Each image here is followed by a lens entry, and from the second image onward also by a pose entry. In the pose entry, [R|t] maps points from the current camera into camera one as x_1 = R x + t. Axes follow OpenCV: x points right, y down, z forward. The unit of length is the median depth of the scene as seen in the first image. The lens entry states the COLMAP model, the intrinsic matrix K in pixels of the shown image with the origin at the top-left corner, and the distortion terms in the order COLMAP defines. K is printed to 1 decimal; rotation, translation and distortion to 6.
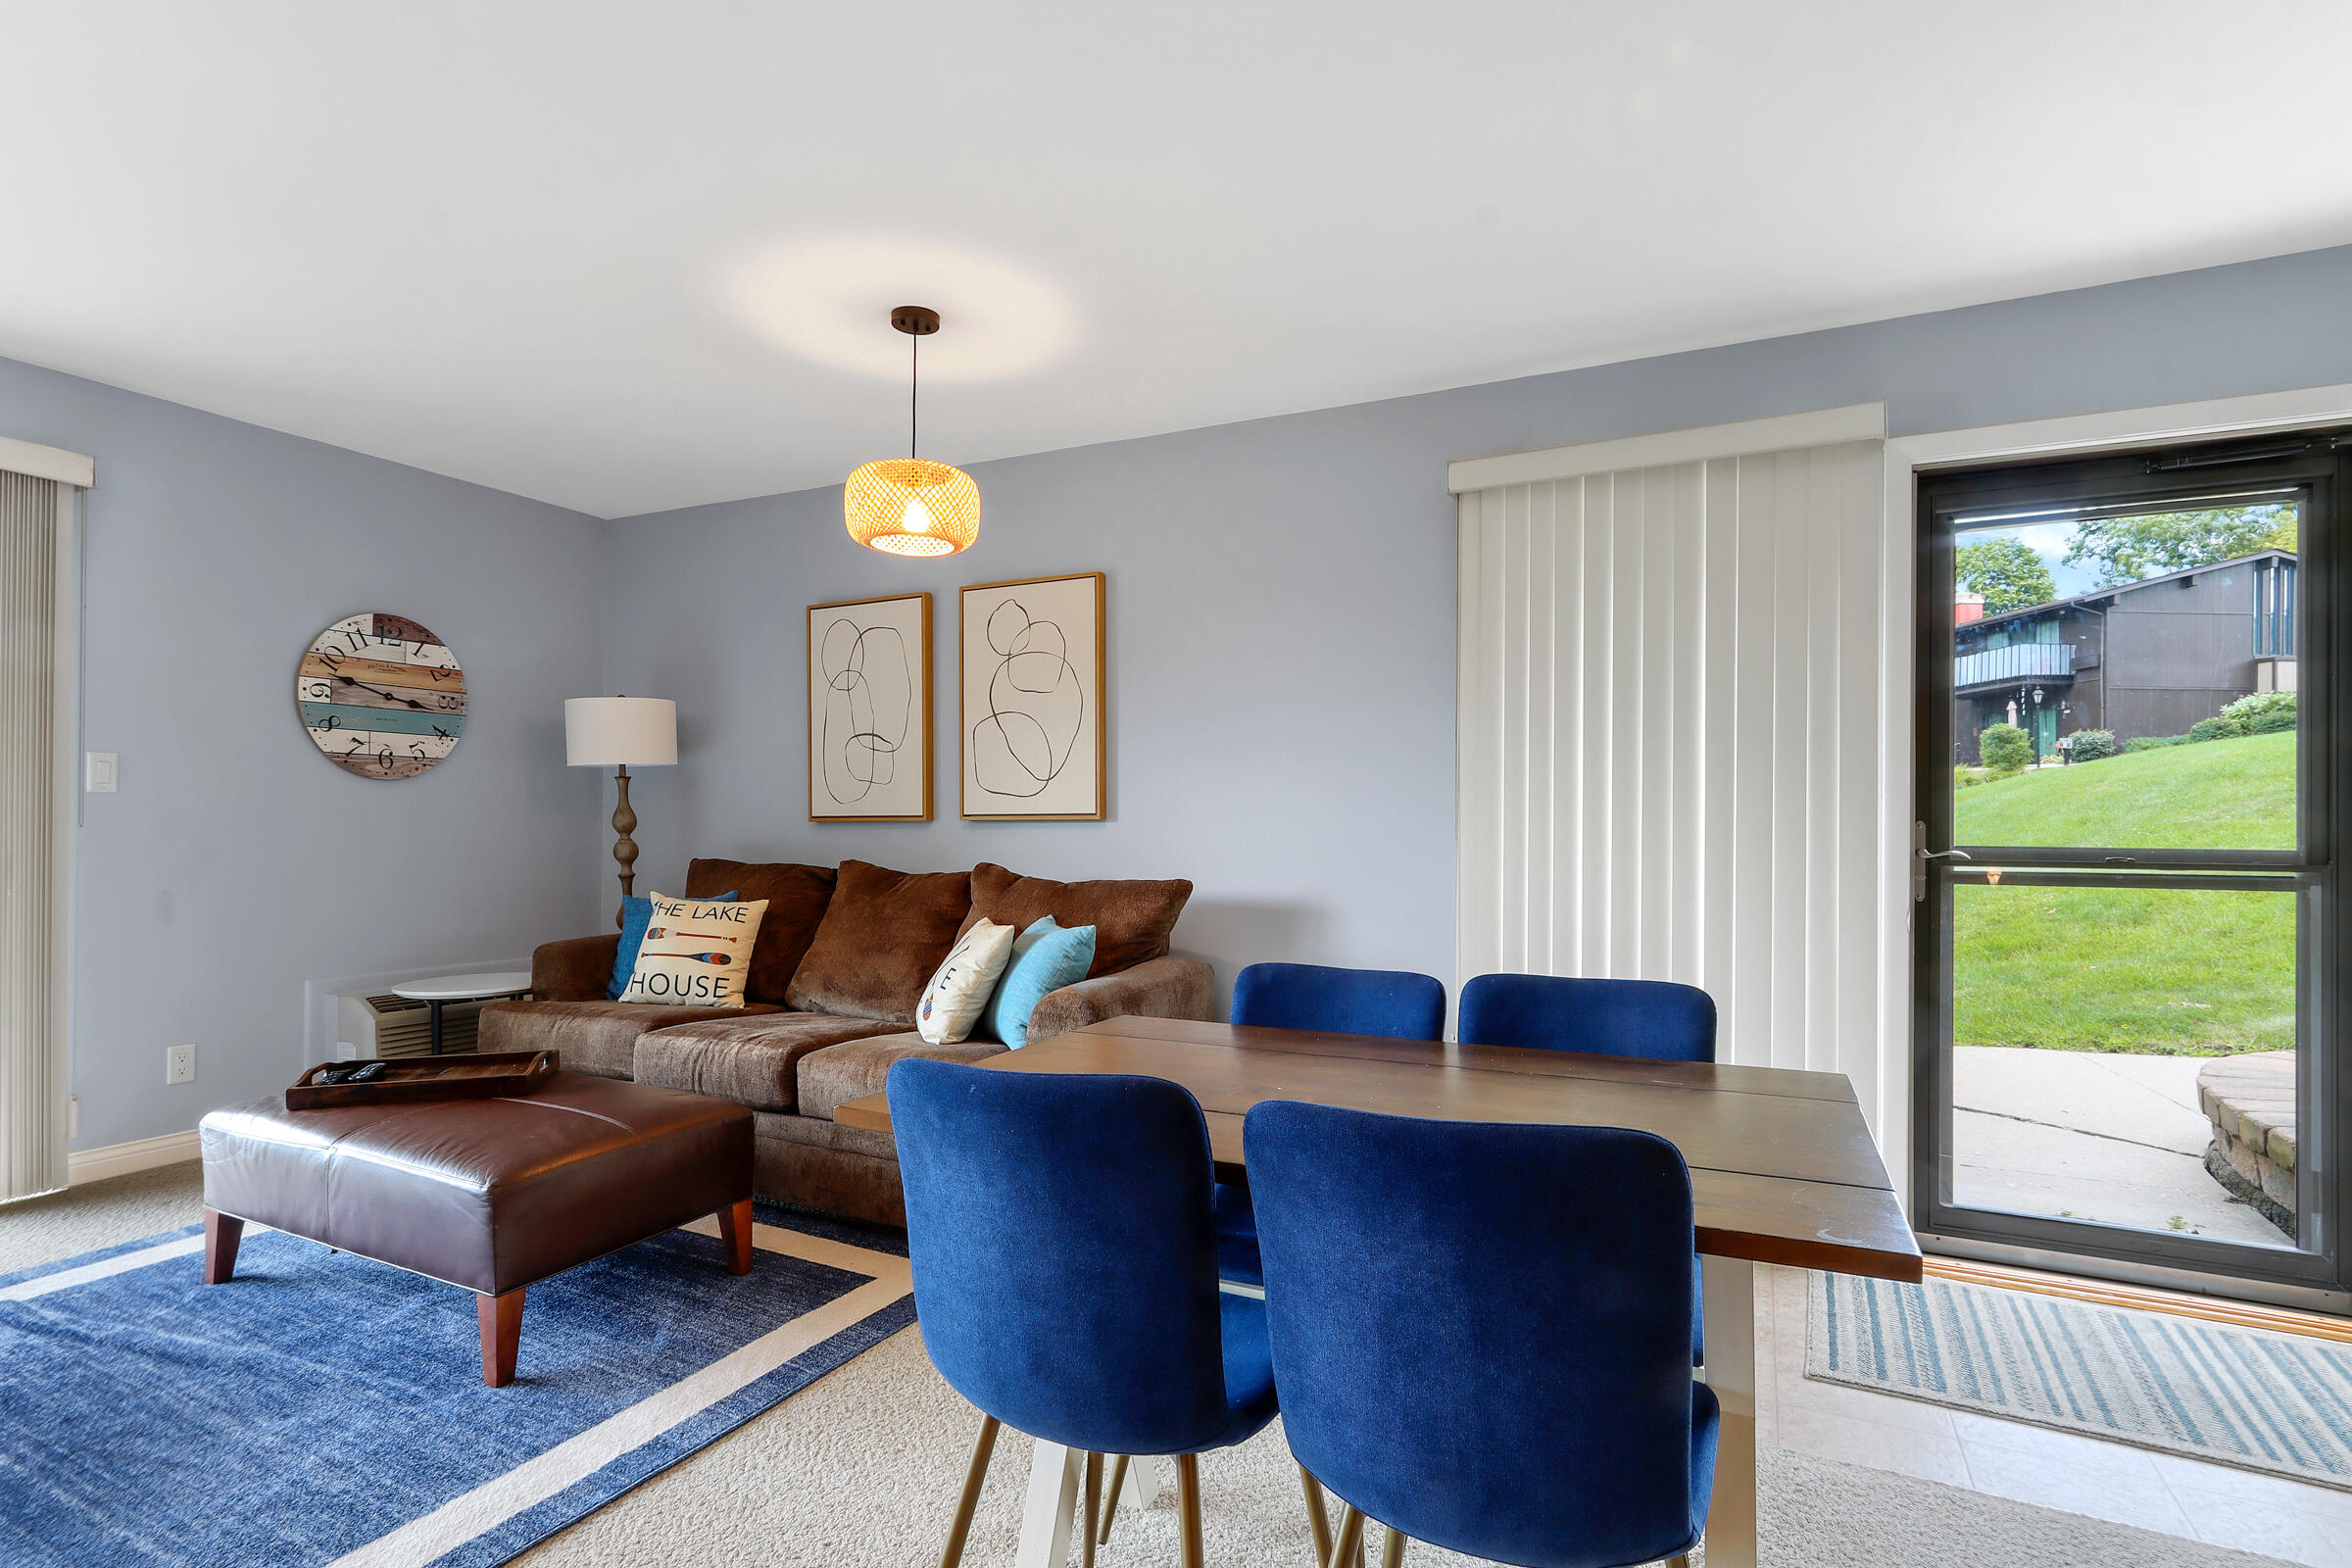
lens RADIAL K [[1126.2, 0, 1179.8], [0, 1126.2, 801.0], [0, 0, 1]] dist [0.002794, 0.000519]
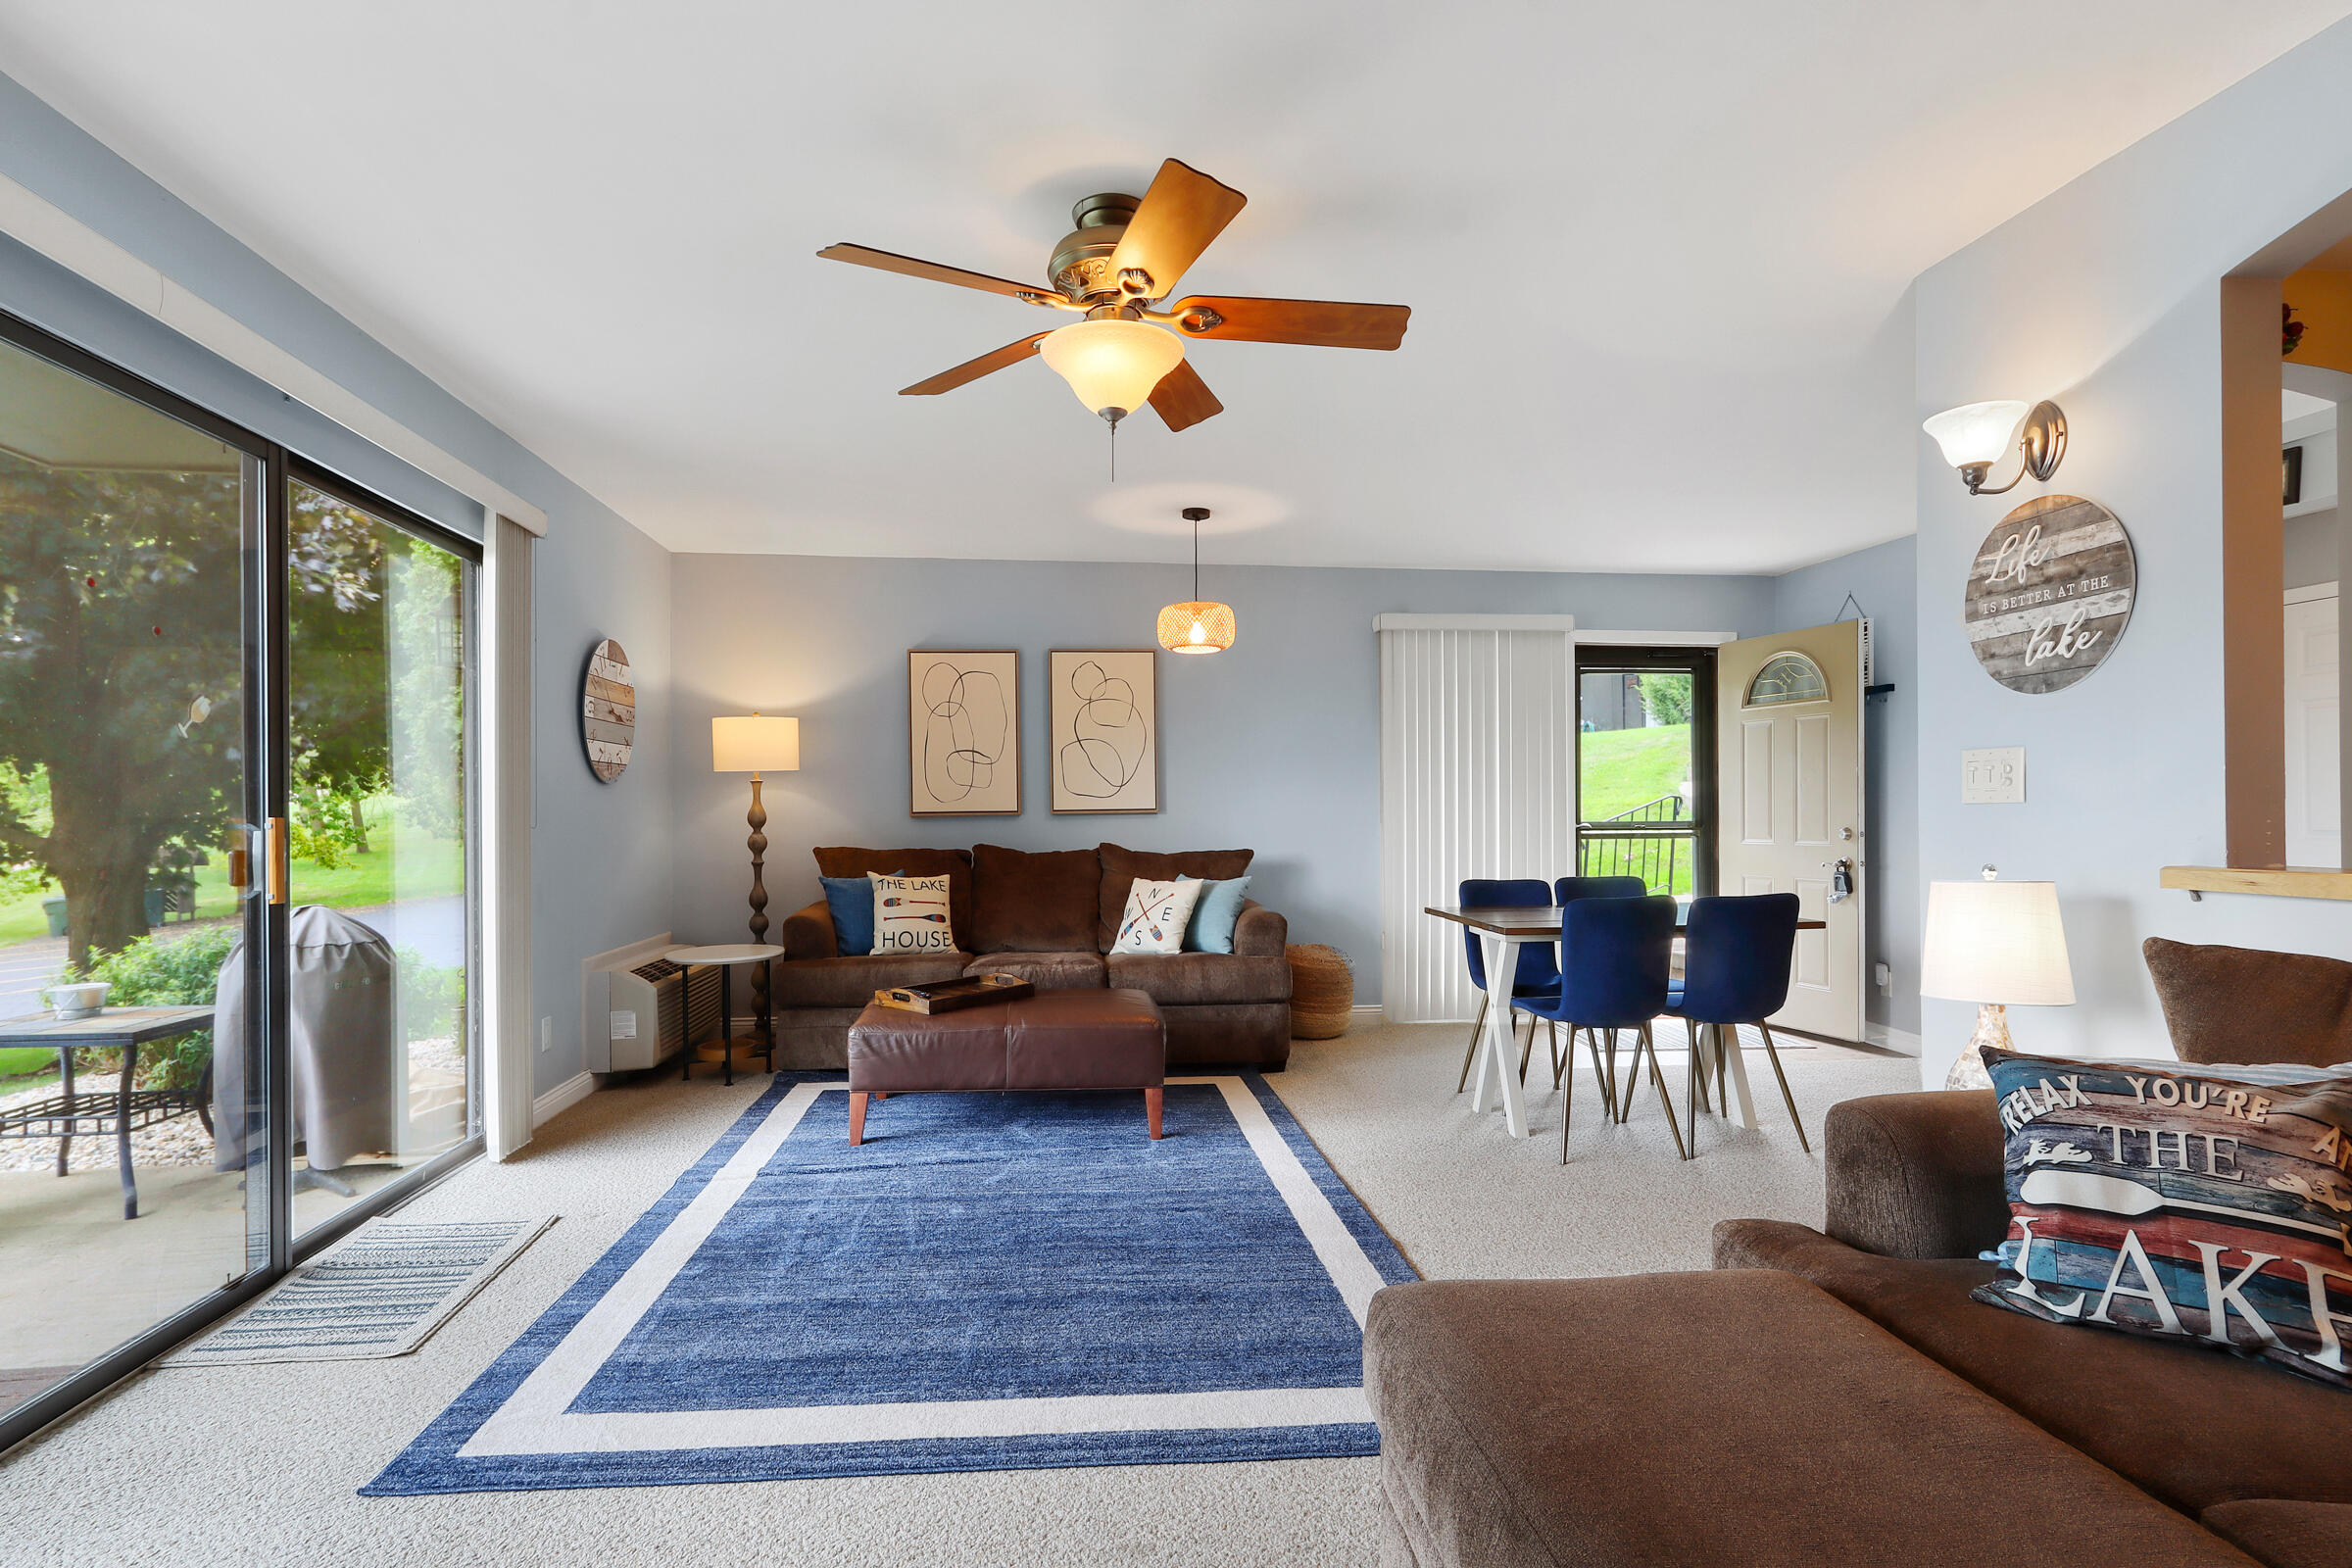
lens RADIAL K [[1126.2, 0, 1149.6], [0, 1126.2, 798.4], [0, 0, 1]] dist [0.002794, 0.000519]
pose [[0.835677, -0.002764, 0.549214, -0.953692], [-0.002438, 0.999959, 0.008742, -0.017013], [-0.549215, -0.008644, 0.835636, -0.275557]]
